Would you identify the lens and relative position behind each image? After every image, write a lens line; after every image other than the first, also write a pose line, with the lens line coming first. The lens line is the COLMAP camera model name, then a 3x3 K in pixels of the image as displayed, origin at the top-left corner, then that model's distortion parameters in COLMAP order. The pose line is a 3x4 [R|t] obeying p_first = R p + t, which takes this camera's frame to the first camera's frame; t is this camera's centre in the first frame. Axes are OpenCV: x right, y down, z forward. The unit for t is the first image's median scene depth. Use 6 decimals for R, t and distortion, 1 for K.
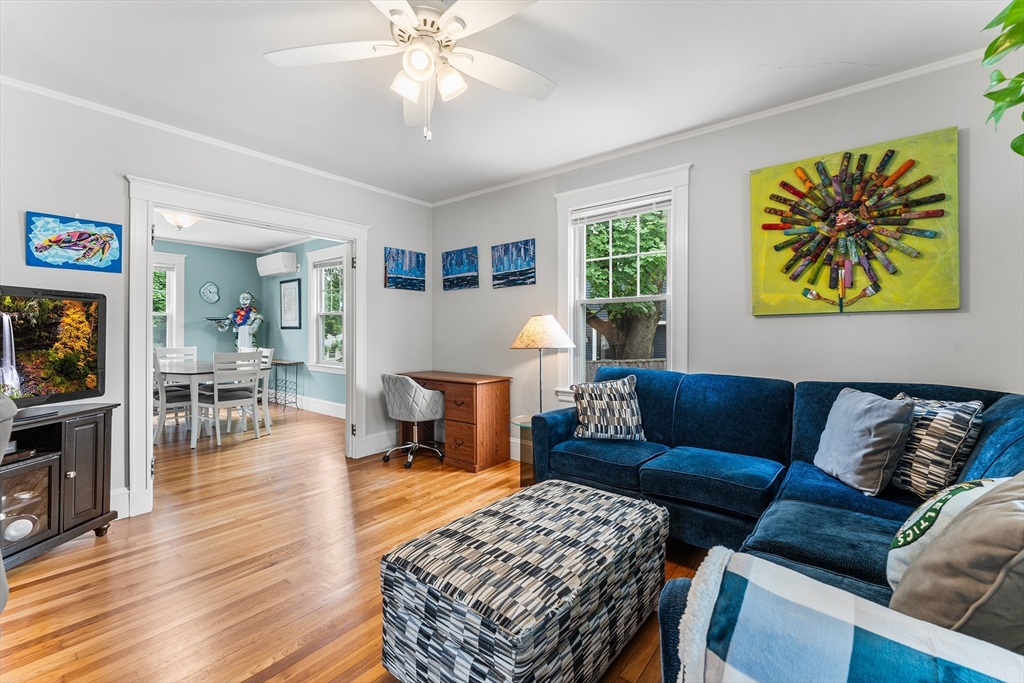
lens RADIAL K [[422.9, 0, 511.7], [0, 422.9, 331.6], [0, 0, 1]] dist [-0.002095, 0.000839]
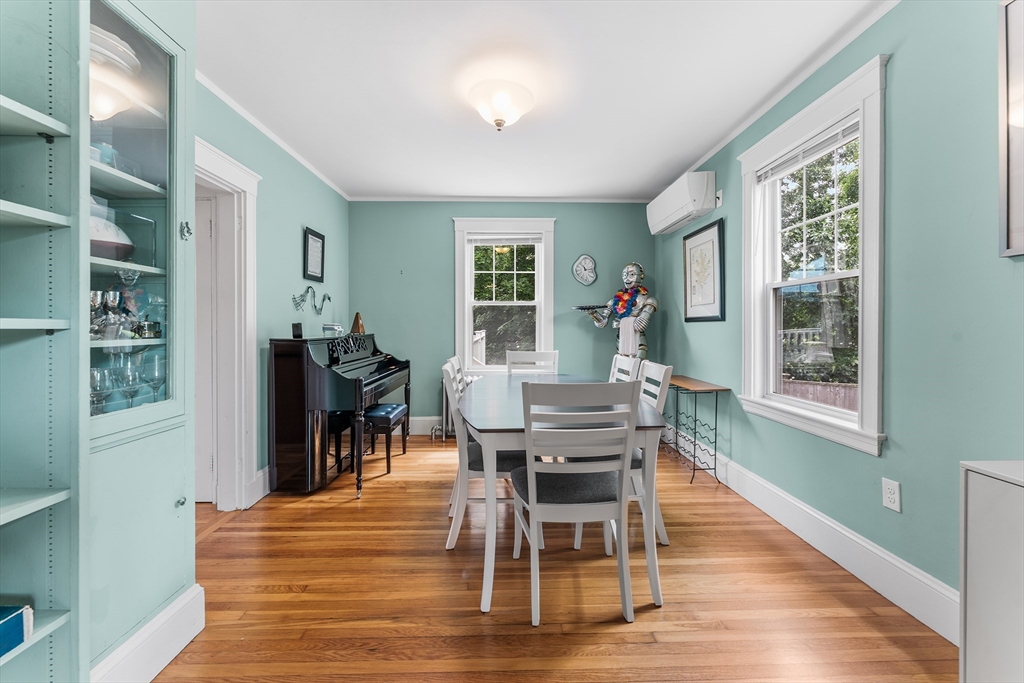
lens RADIAL K [[422.9, 0, 503.4], [0, 422.9, 334.0], [0, 0, 1]] dist [-0.002095, 0.000839]
pose [[0.622176, 0.004393, -0.782865, -0.284982], [0.004138, 0.999952, 0.008900, 0.004437], [0.782866, -0.008777, 0.622128, 0.512935]]
